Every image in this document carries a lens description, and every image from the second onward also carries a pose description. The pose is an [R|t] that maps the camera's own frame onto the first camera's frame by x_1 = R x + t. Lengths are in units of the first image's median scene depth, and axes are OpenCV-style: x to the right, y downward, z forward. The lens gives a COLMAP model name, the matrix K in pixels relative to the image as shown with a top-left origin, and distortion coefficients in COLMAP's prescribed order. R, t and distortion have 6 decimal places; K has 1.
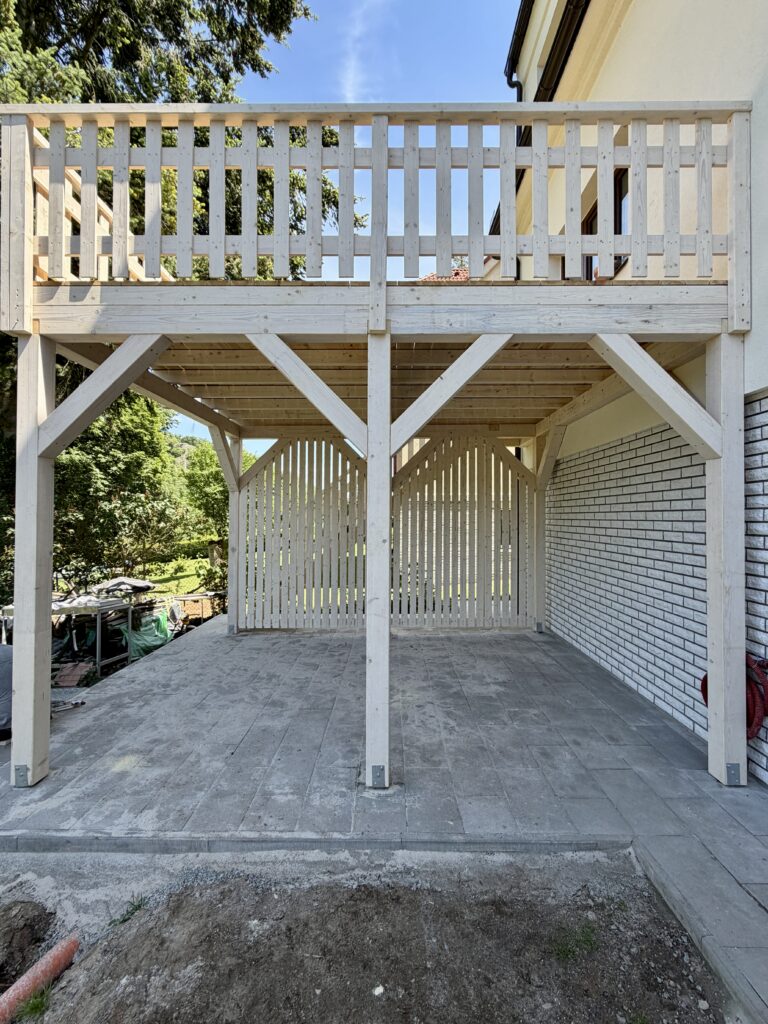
lens RADIAL K [[442.0, 0, 386.2], [0, 442.0, 511.4], [0, 0, 1]] dist [0.000994, -0.000483]
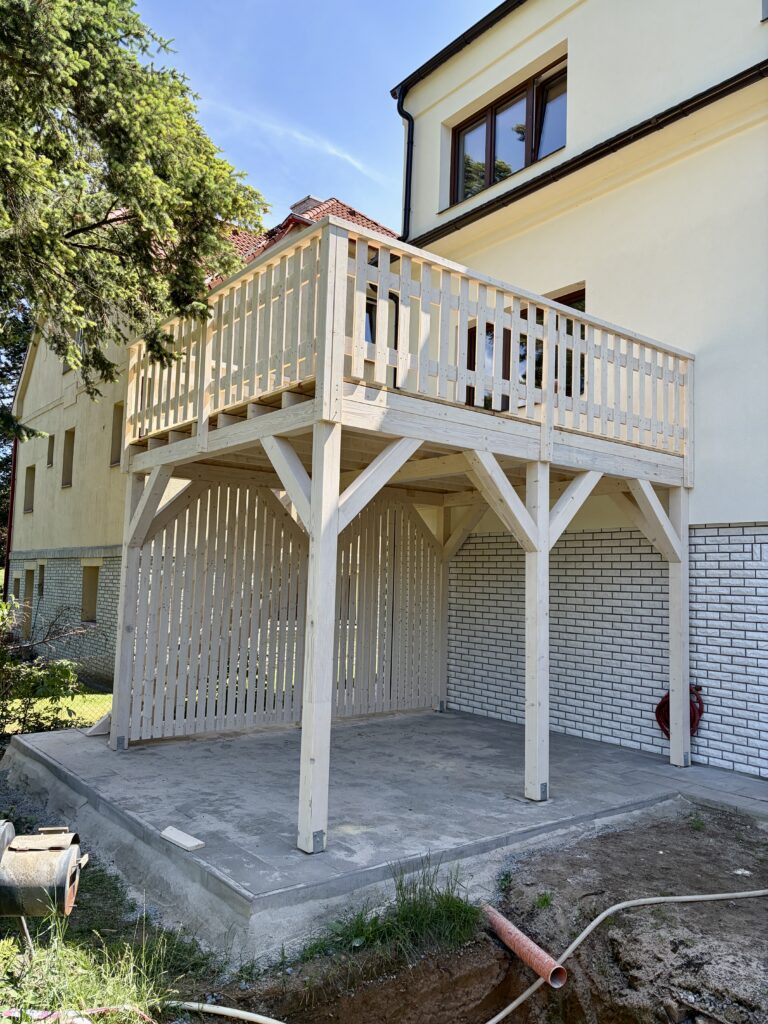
lens RADIAL K [[776.3, 0, 384.4], [0, 776.3, 513.2], [0, 0, 1]] dist [0.023569, 0.002859]
pose [[0.778166, 0.078607, 0.623120, -1.881974], [-0.037069, 0.996155, -0.079374, -0.033507], [-0.626964, 0.038668, 0.778088, -0.553054]]
